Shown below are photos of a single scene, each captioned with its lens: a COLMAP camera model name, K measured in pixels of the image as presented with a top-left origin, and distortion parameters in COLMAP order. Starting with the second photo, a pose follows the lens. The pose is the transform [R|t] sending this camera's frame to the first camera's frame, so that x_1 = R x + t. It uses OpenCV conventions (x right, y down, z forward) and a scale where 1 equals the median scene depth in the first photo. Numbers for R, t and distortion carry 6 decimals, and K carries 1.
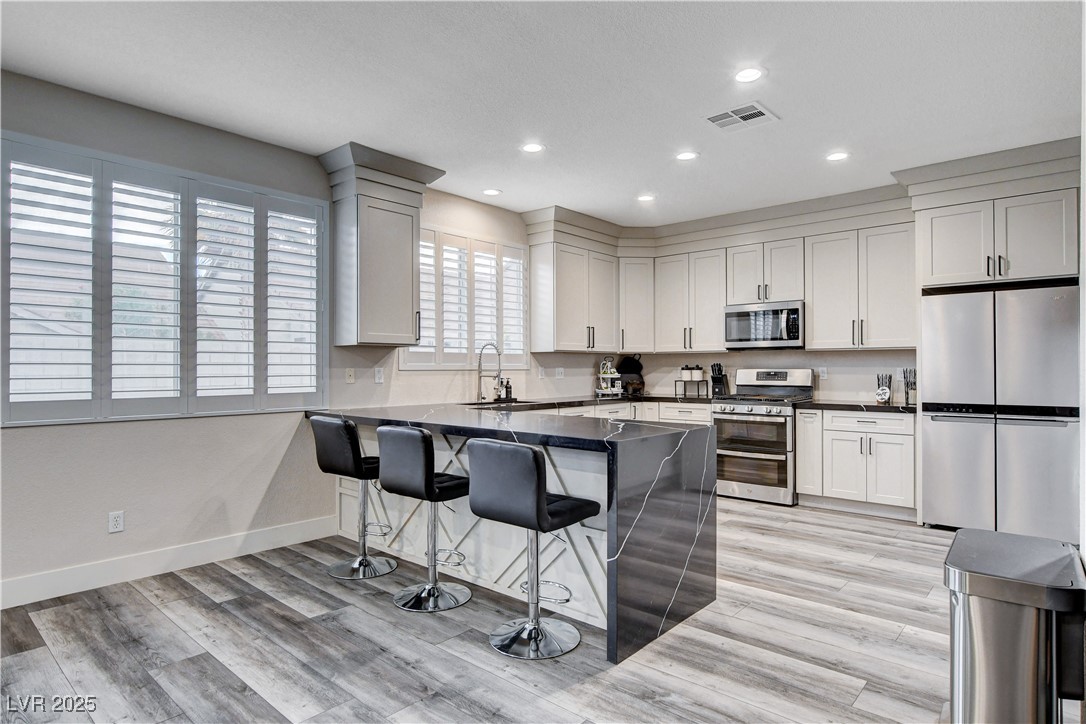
lens RADIAL K [[599.6, 0, 541.8], [0, 599.6, 365.3], [0, 0, 1]] dist [-0.017901, 0.005133]
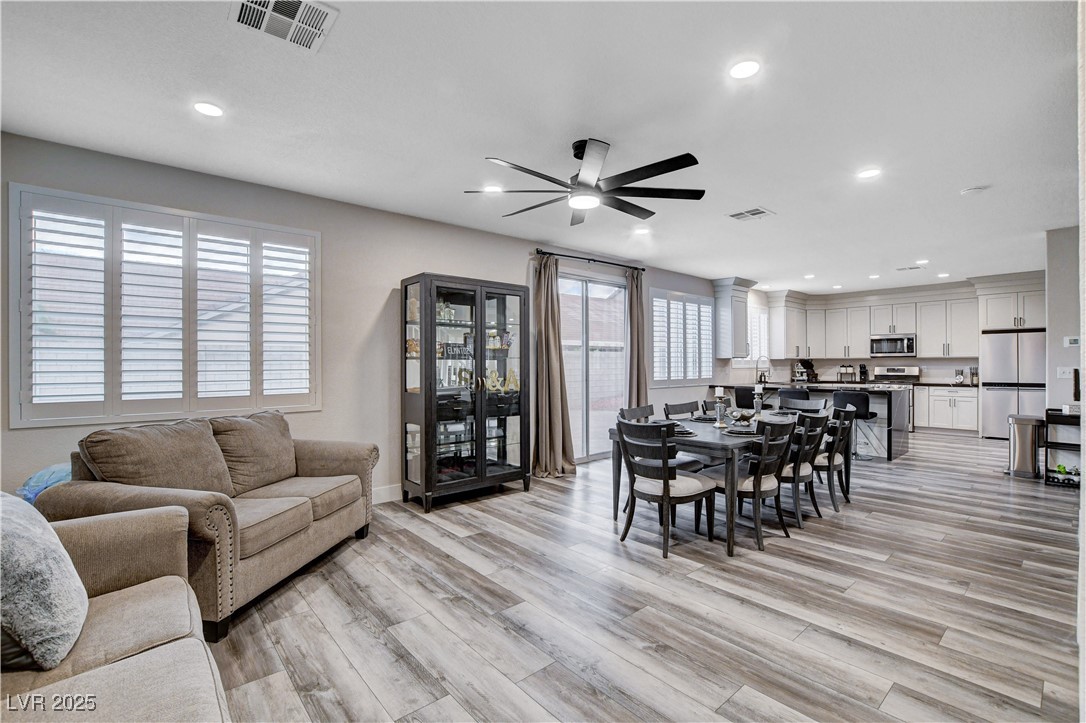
lens RADIAL K [[480.6, 0, 549.0], [0, 480.6, 367.1], [0, 0, 1]] dist [-0.020898, 0.001431]
pose [[0.992623, -0.004880, -0.121141, -0.699862], [0.005858, 0.999953, 0.007723, -0.015387], [0.121098, -0.008376, 0.992605, -0.881118]]
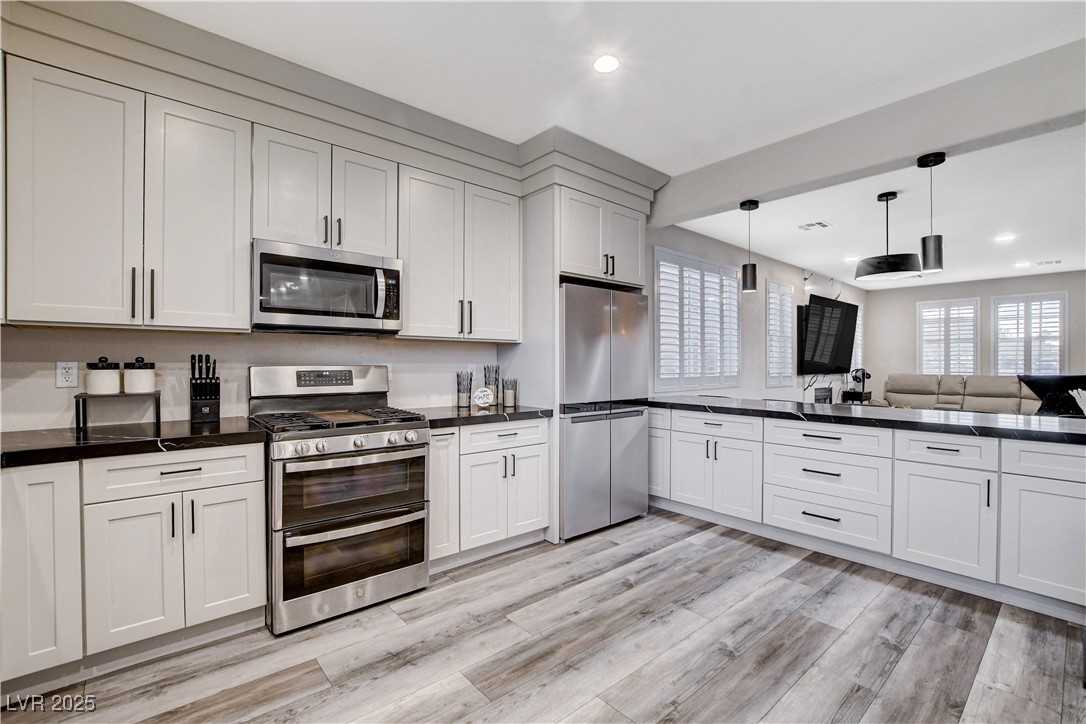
lens RADIAL K [[480.6, 0, 543.3], [0, 480.6, 364.8], [0, 0, 1]] dist [-0.020898, 0.001431]
pose [[0.121062, -0.005553, 0.992629, -0.063486], [-0.011189, 0.999913, 0.006959, -0.000917], [-0.992582, -0.011949, 0.120989, 0.882141]]
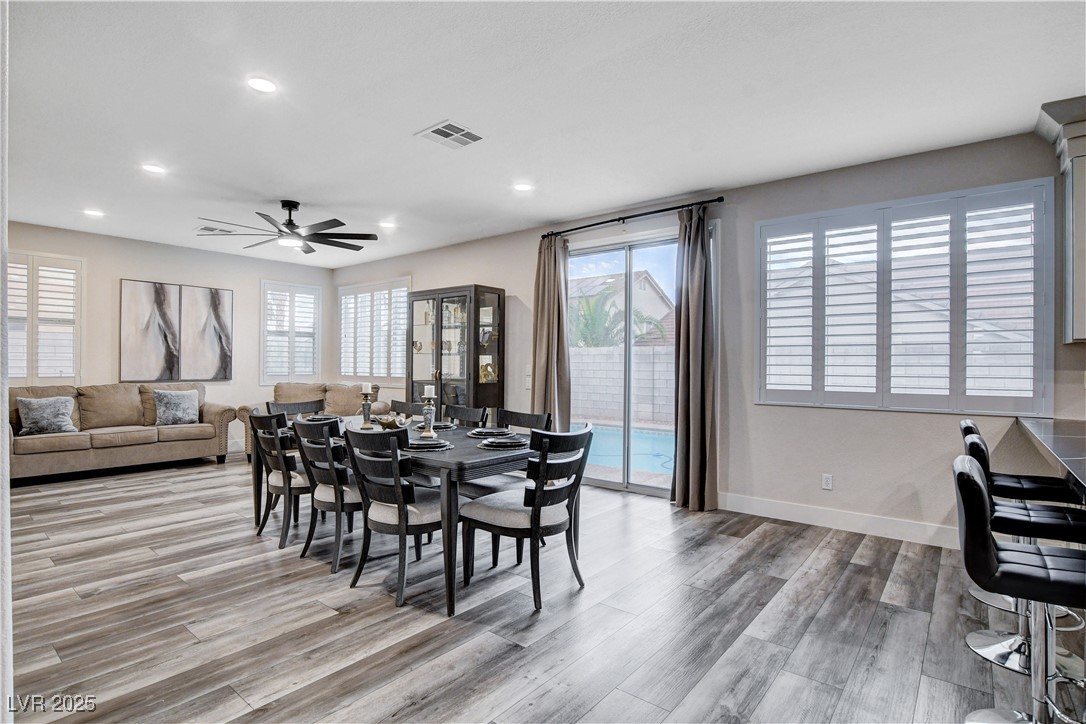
lens RADIAL K [[533.5, 0, 545.5], [0, 533.5, 367.3], [0, 0, 1]] dist [-0.018331, -0.001783]
pose [[0.053692, 0.007347, -0.998531, 0.318261], [-0.002329, 0.999971, 0.007233, -0.003188], [0.998555, 0.001937, 0.053708, 0.205988]]
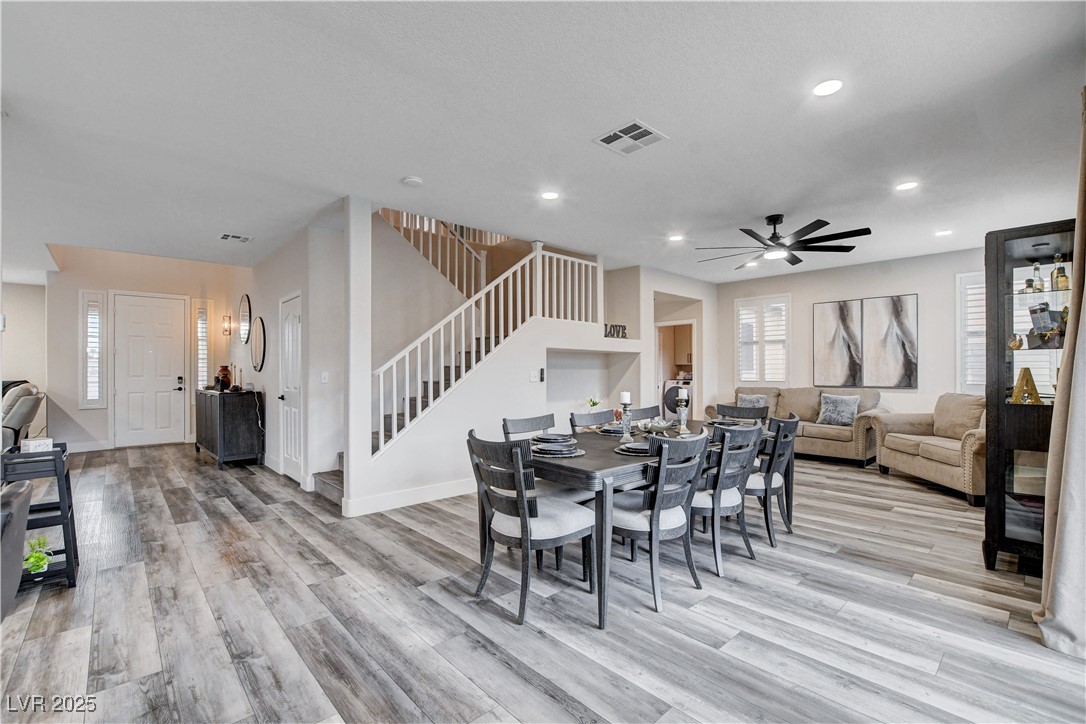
lens RADIAL K [[480.6, 0, 550.9], [0, 480.6, 368.3], [0, 0, 1]] dist [-0.020898, 0.001431]
pose [[-0.995848, 0.003909, 0.090942, -0.368641], [0.003190, 0.999963, -0.008049, -0.001200], [-0.090970, -0.007725, -0.995824, 0.763393]]
